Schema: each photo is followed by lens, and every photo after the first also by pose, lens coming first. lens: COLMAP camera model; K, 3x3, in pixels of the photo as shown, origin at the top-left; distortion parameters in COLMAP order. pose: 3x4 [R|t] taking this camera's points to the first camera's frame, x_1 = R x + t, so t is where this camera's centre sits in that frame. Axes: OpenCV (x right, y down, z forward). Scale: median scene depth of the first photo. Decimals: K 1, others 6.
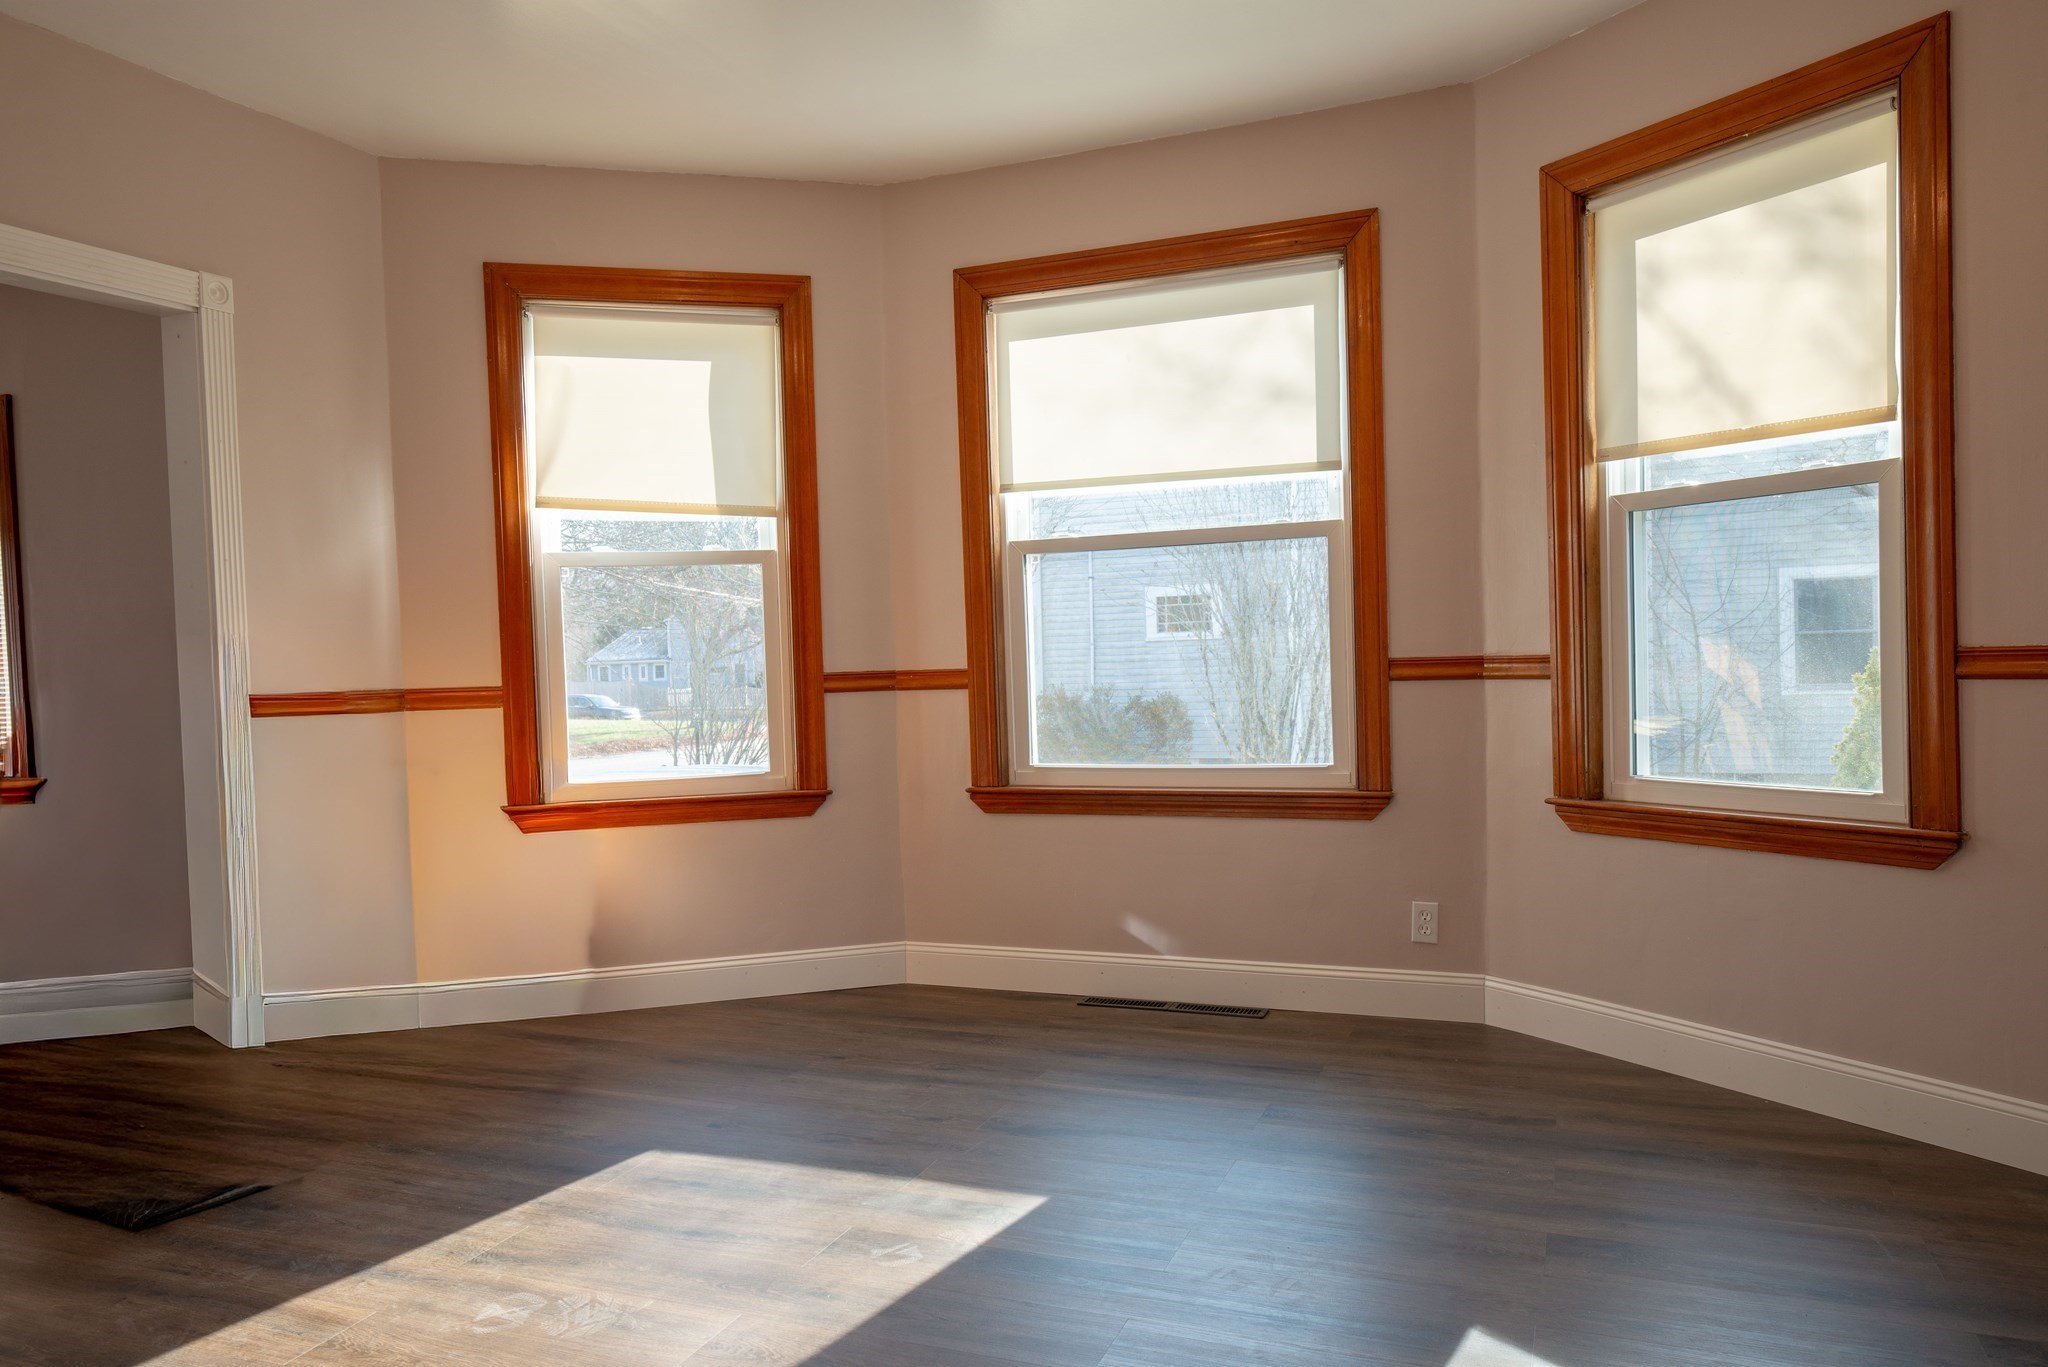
lens RADIAL K [[1382.2, 0, 1027.4], [0, 1382.2, 693.0], [0, 0, 1]] dist [-0.010071, -0.006061]
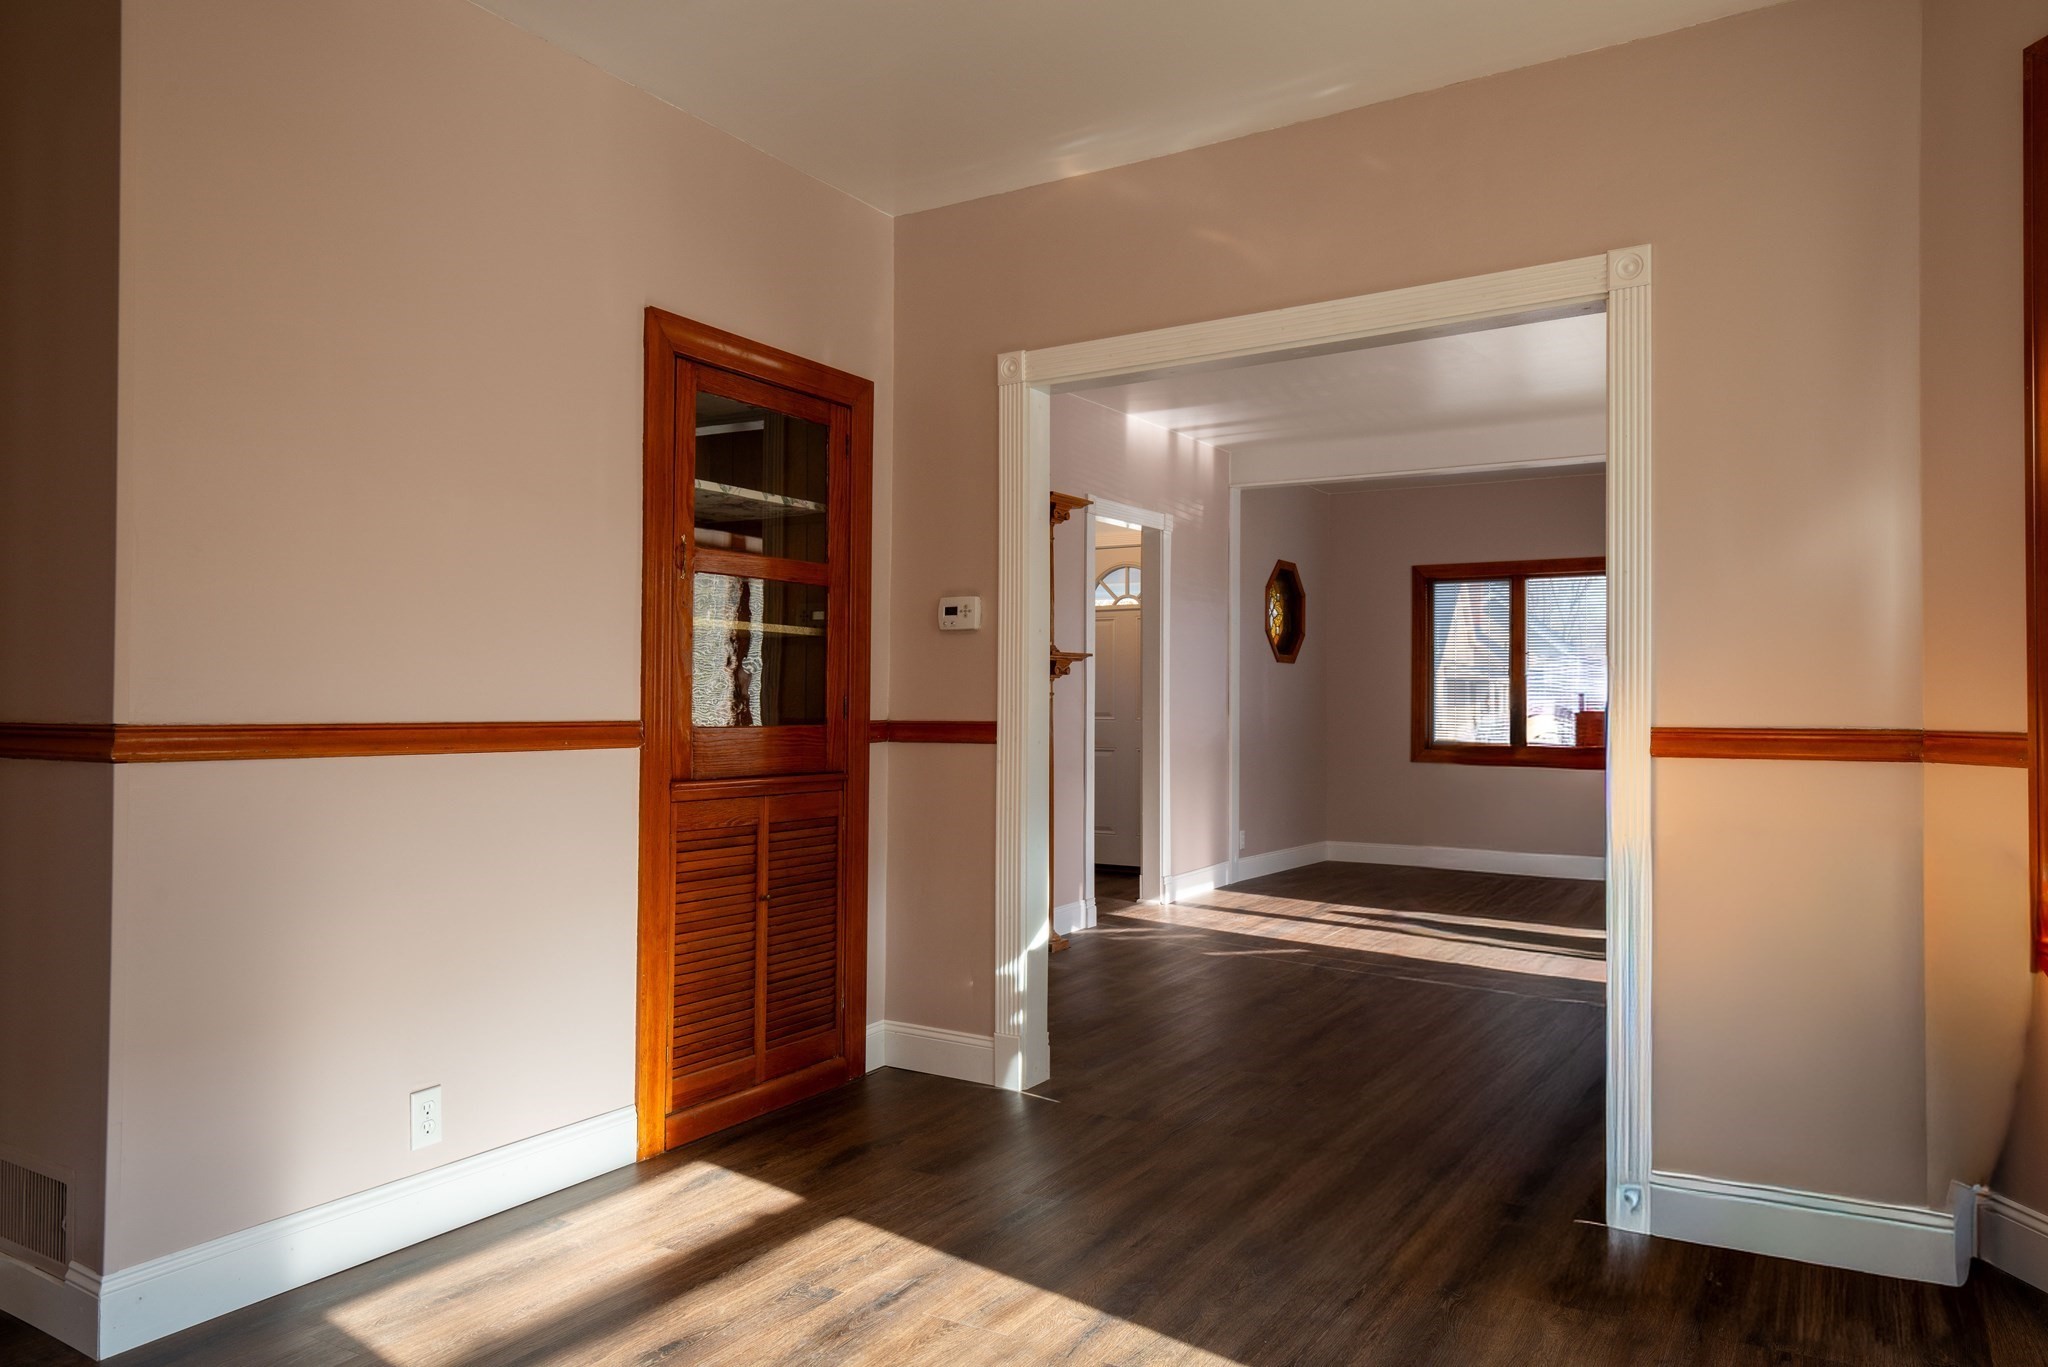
lens RADIAL K [[1382.2, 0, 1025.3], [0, 1382.2, 679.7], [0, 0, 1]] dist [-0.010071, -0.006061]
pose [[-0.157425, 0.008844, -0.987491, 0.438762], [-0.023577, 0.999641, 0.012712, -0.038621], [0.987249, 0.025283, -0.157160, 0.971354]]
